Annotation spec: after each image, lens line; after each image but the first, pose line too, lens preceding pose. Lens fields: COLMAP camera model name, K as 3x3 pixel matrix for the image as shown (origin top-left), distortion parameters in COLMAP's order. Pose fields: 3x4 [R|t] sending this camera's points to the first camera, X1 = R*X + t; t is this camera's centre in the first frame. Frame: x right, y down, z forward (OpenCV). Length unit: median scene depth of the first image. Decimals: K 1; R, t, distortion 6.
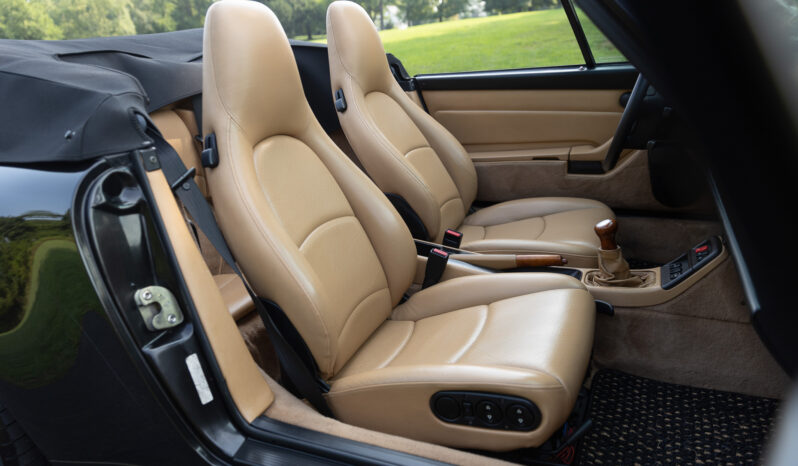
lens RADIAL K [[530.4, 0, 396.9], [0, 530.4, 230.7], [0, 0, 1]] dist [0.020244, -0.009011]
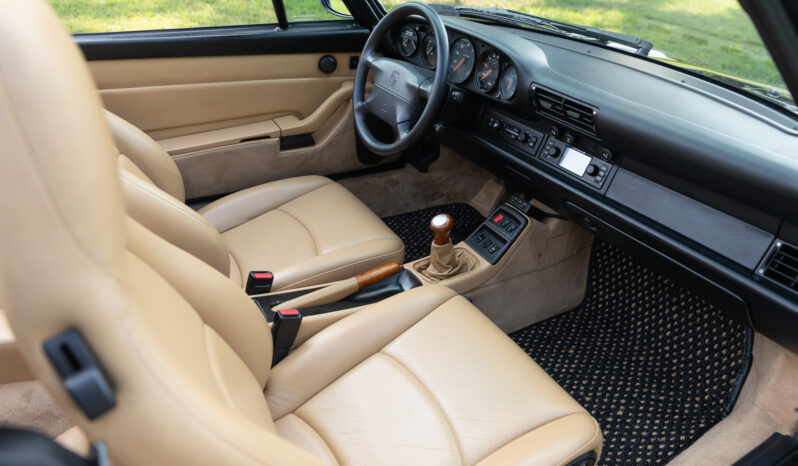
lens RADIAL K [[530.4, 0, 428.0], [0, 530.4, 238.1], [0, 0, 1]] dist [0.020244, -0.009011]
pose [[0.588080, -0.312791, 0.745871, -0.239712], [0.175749, 0.949576, 0.259649, -0.158573], [-0.789477, -0.021608, 0.613400, 0.267702]]
